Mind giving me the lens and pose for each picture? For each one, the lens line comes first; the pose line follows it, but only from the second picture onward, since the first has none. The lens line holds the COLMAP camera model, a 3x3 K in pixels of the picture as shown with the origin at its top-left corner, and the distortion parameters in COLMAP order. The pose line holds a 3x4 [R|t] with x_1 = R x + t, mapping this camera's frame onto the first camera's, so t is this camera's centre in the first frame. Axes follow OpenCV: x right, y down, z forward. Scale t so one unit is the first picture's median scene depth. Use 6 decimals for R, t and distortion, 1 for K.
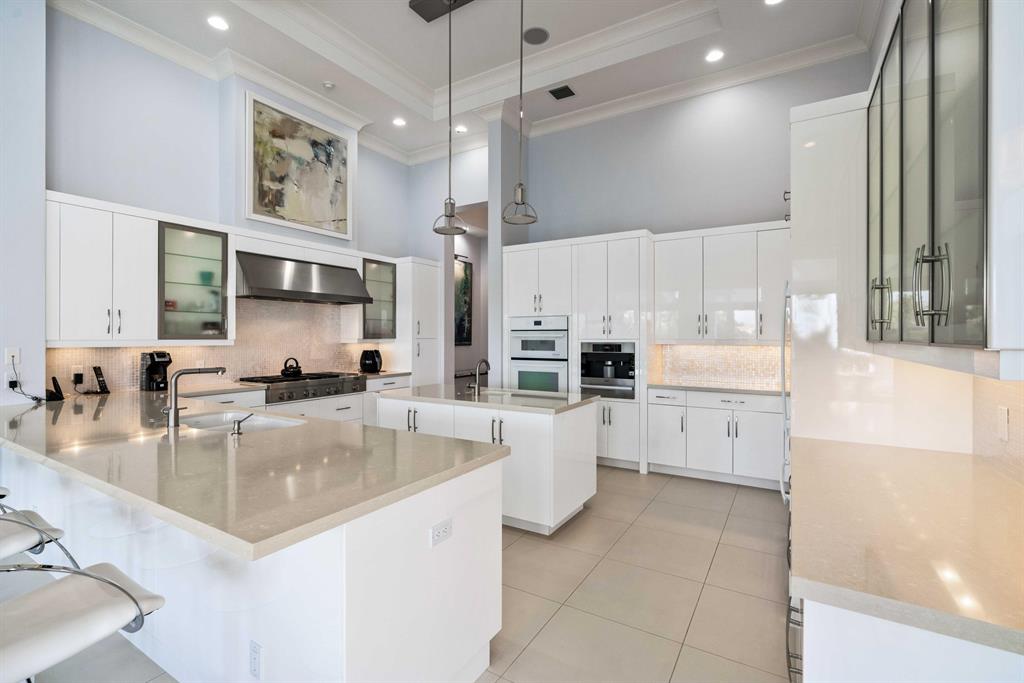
lens RADIAL K [[461.1, 0, 512.1], [0, 461.1, 338.5], [0, 0, 1]] dist [-0.001121, 0.000105]
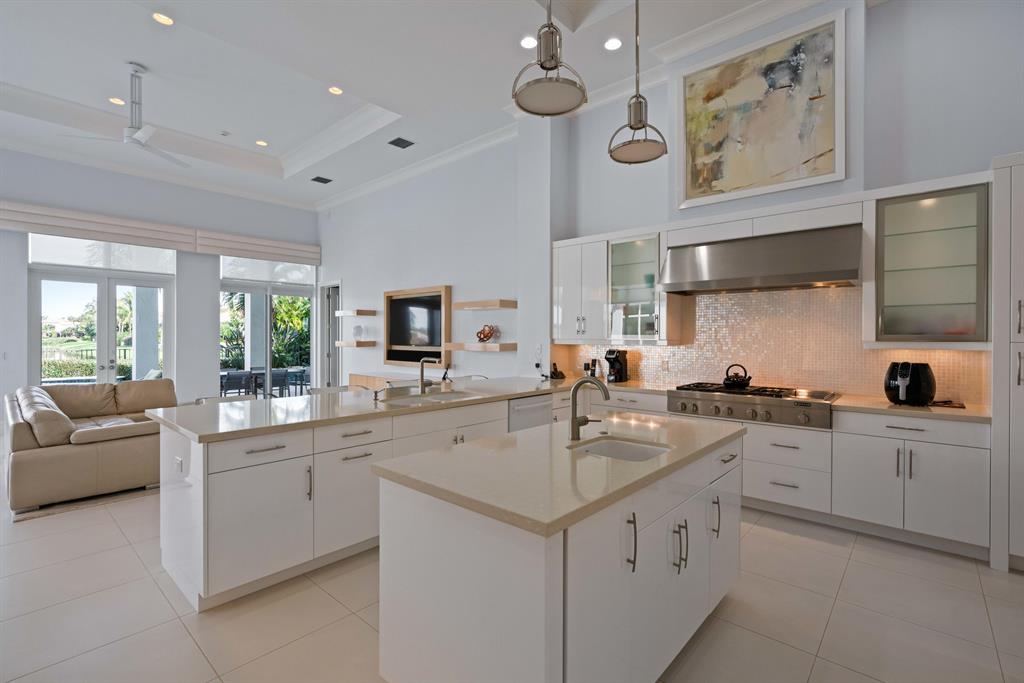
lens RADIAL K [[461.1, 0, 508.4], [0, 461.1, 338.3], [0, 0, 1]] dist [-0.001121, 0.000105]
pose [[-0.168830, 0.000699, -0.985645, 0.369091], [-0.008352, 0.999963, 0.002140, -0.000492], [0.985610, 0.008593, -0.168818, 0.762098]]
